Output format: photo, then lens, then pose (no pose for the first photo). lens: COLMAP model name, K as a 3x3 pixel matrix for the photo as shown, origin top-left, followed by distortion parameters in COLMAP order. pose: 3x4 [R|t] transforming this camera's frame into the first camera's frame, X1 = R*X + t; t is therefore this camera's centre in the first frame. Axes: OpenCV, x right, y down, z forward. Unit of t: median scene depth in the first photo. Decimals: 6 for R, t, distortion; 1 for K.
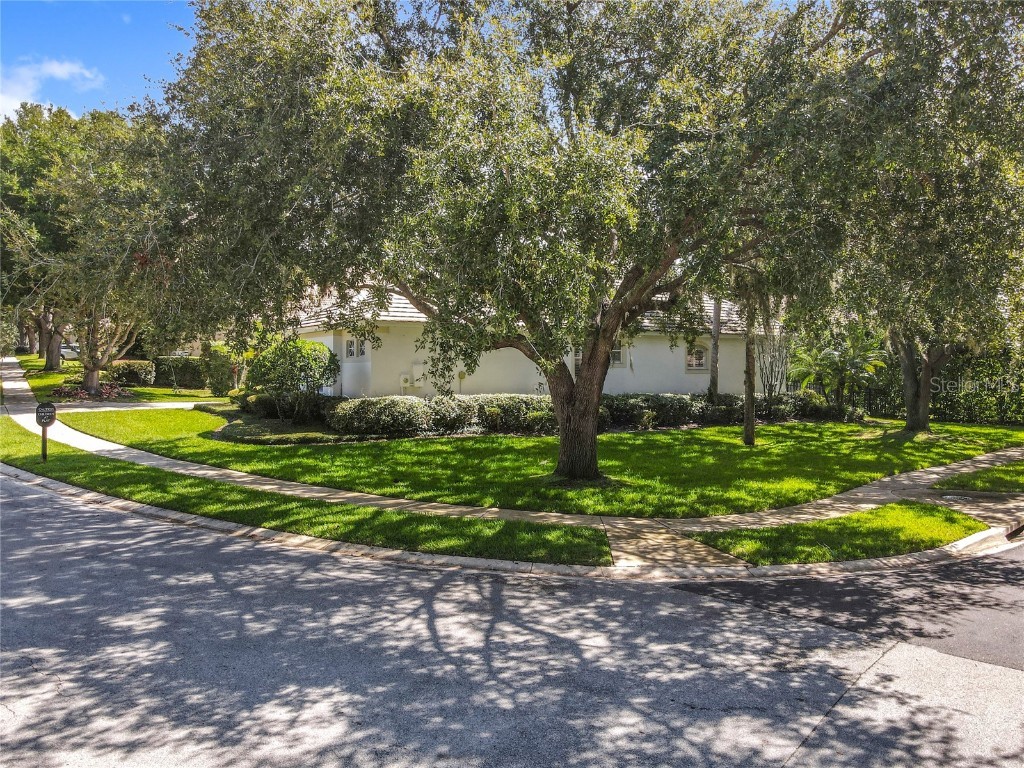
lens RADIAL K [[789.5, 0, 490.5], [0, 789.5, 369.2], [0, 0, 1]] dist [0.007170, 0.009741]
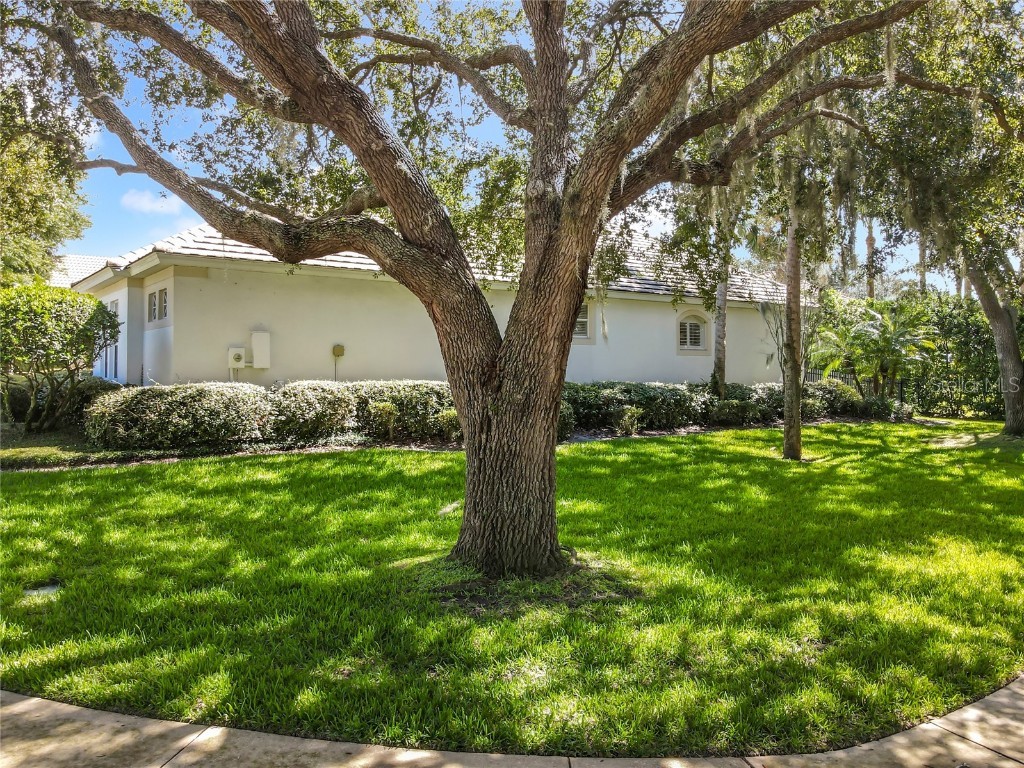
lens RADIAL K [[789.5, 0, 490.5], [0, 789.5, 369.2], [0, 0, 1]] dist [0.007170, 0.009741]
pose [[0.998460, -0.000825, 0.055466, 0.052425], [0.000783, 0.999999, 0.000773, 0.023423], [-0.055466, -0.000728, 0.998460, 0.396495]]
